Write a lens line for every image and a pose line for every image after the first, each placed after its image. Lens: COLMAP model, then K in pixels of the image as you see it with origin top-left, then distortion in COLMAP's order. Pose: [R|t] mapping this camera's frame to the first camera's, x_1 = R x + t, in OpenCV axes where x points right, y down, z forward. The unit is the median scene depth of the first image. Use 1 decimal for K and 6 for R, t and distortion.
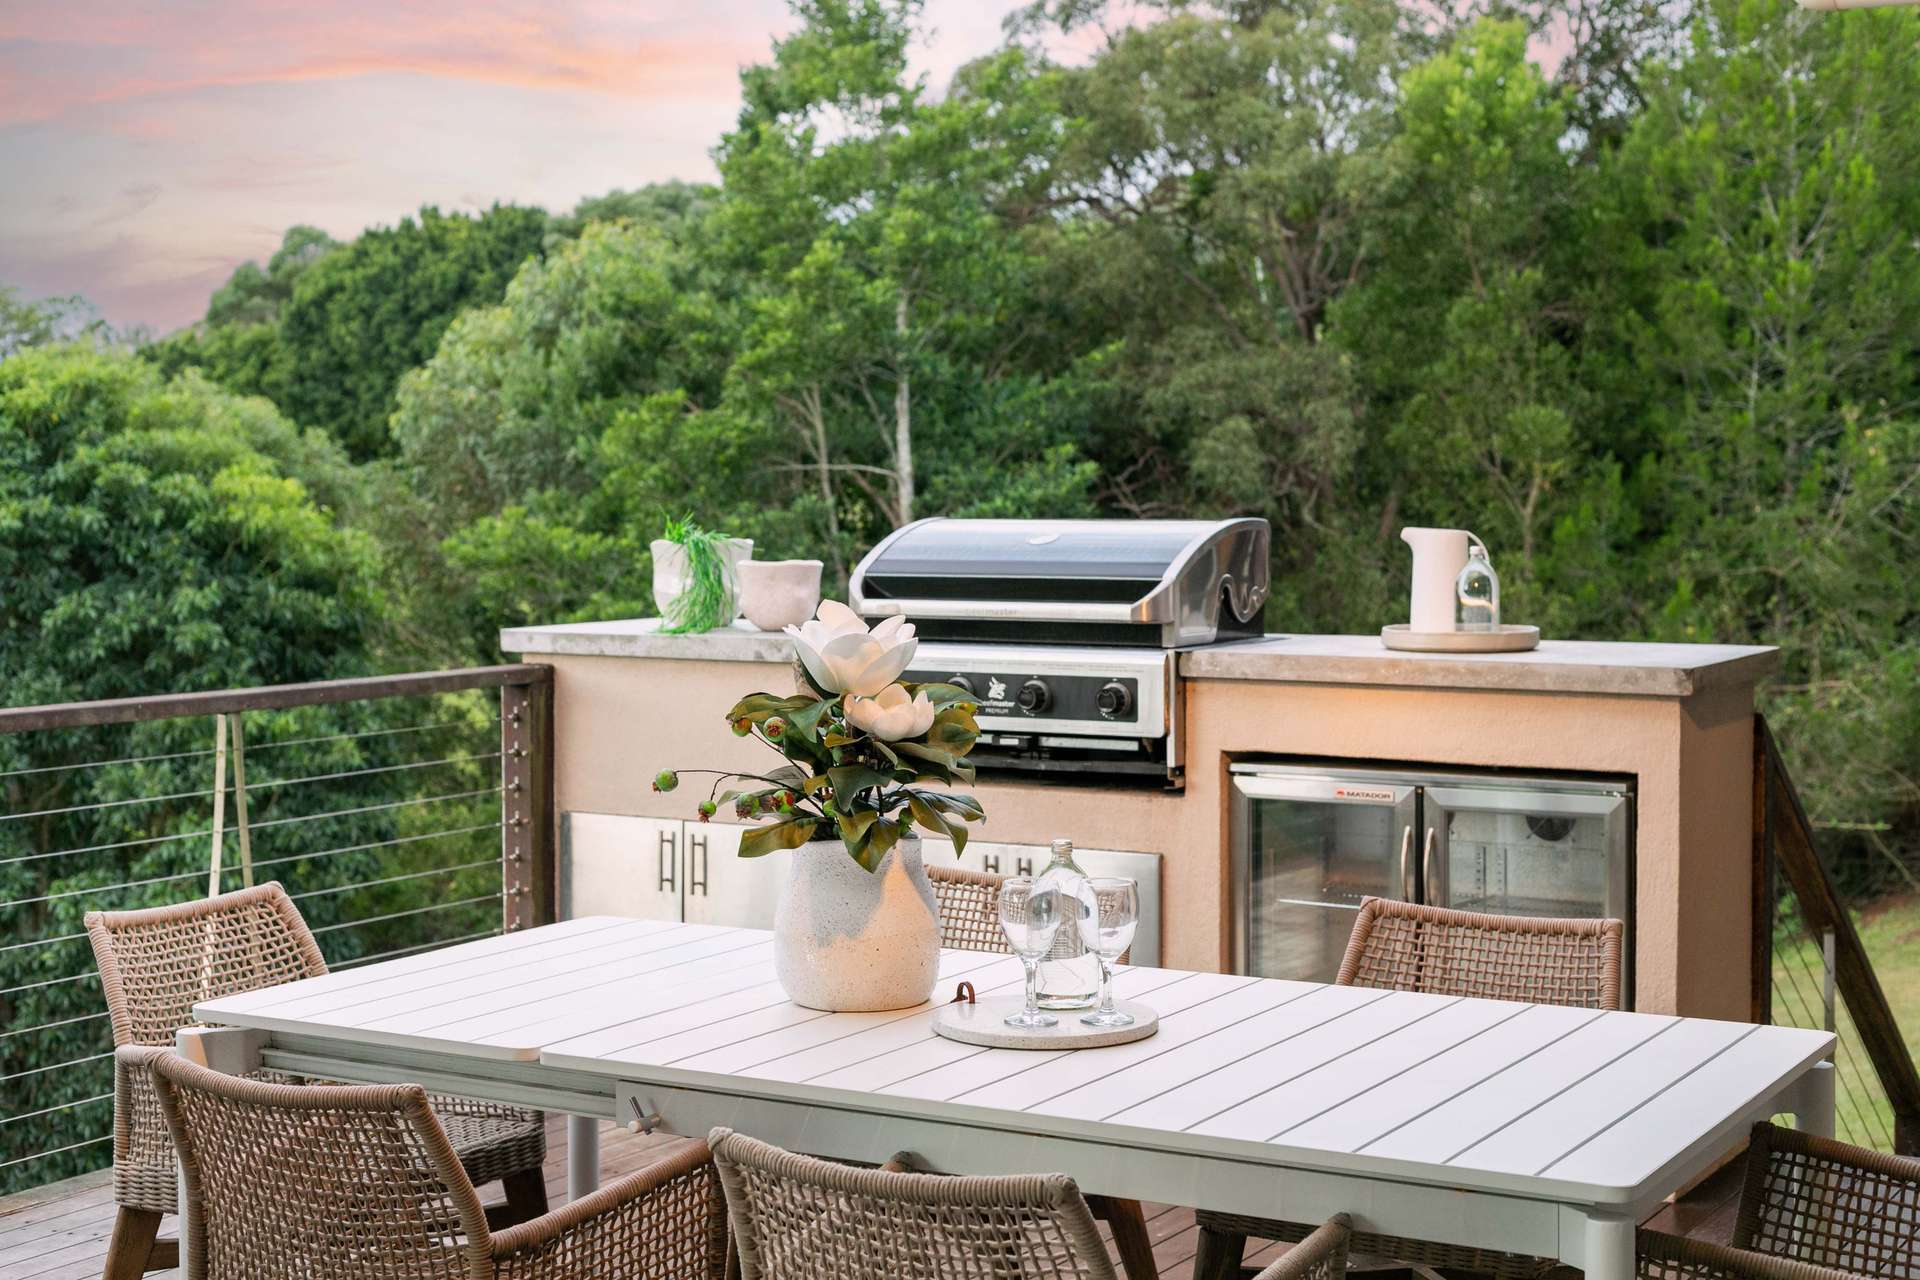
lens RADIAL K [[2531.2, 0, 961.6], [0, 2531.2, 550.9], [0, 0, 1]] dist [0.069524, -0.753984]
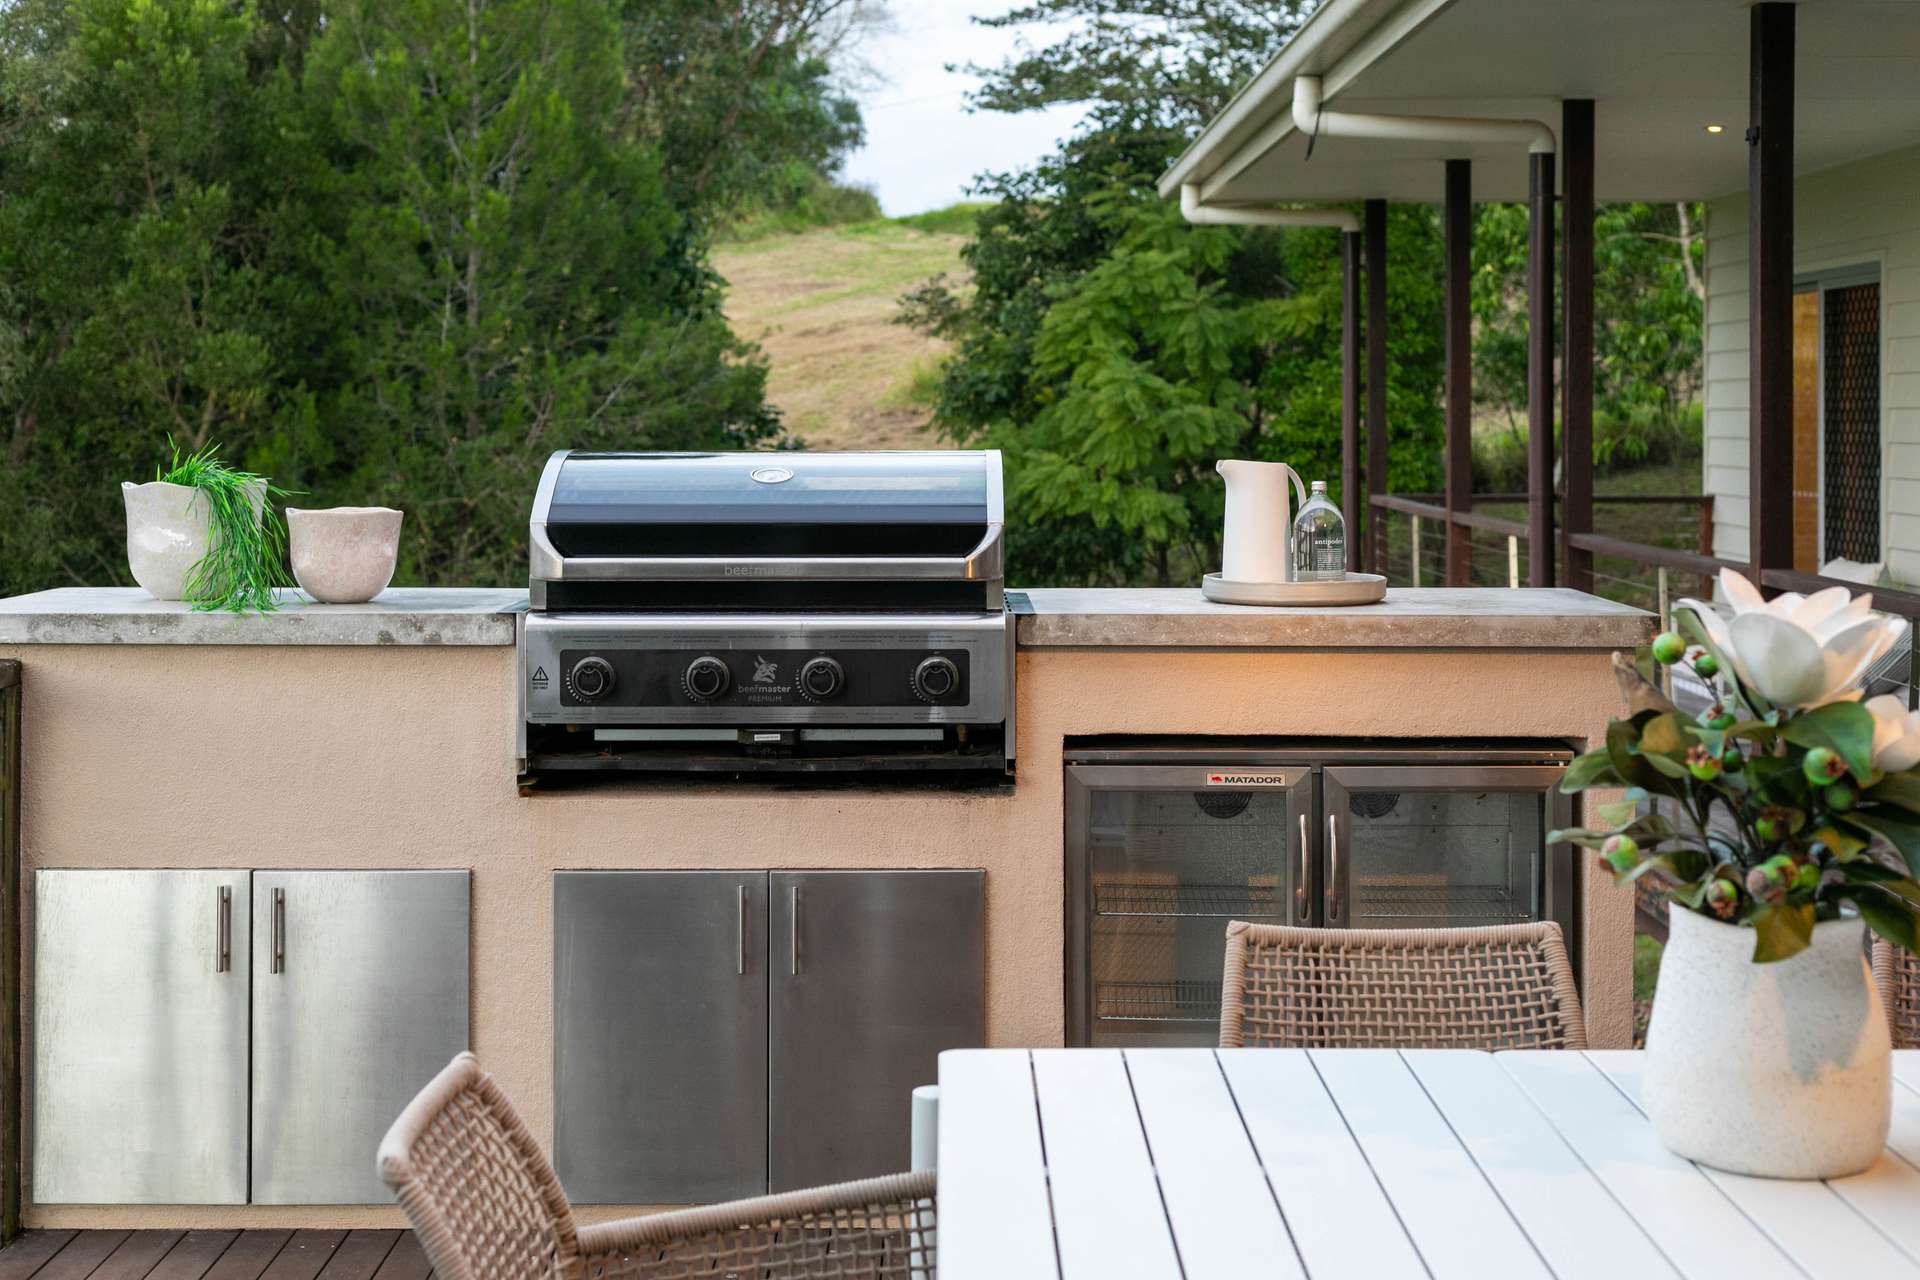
lens RADIAL K [[2531.2, 0, 961.6], [0, 2531.2, 550.9], [0, 0, 1]] dist [0.069524, -0.753984]
pose [[0.846430, -0.019362, 0.532148, -0.307682], [0.004741, 0.999573, 0.028829, -0.003111], [-0.532479, -0.021879, 0.846161, 0.286924]]
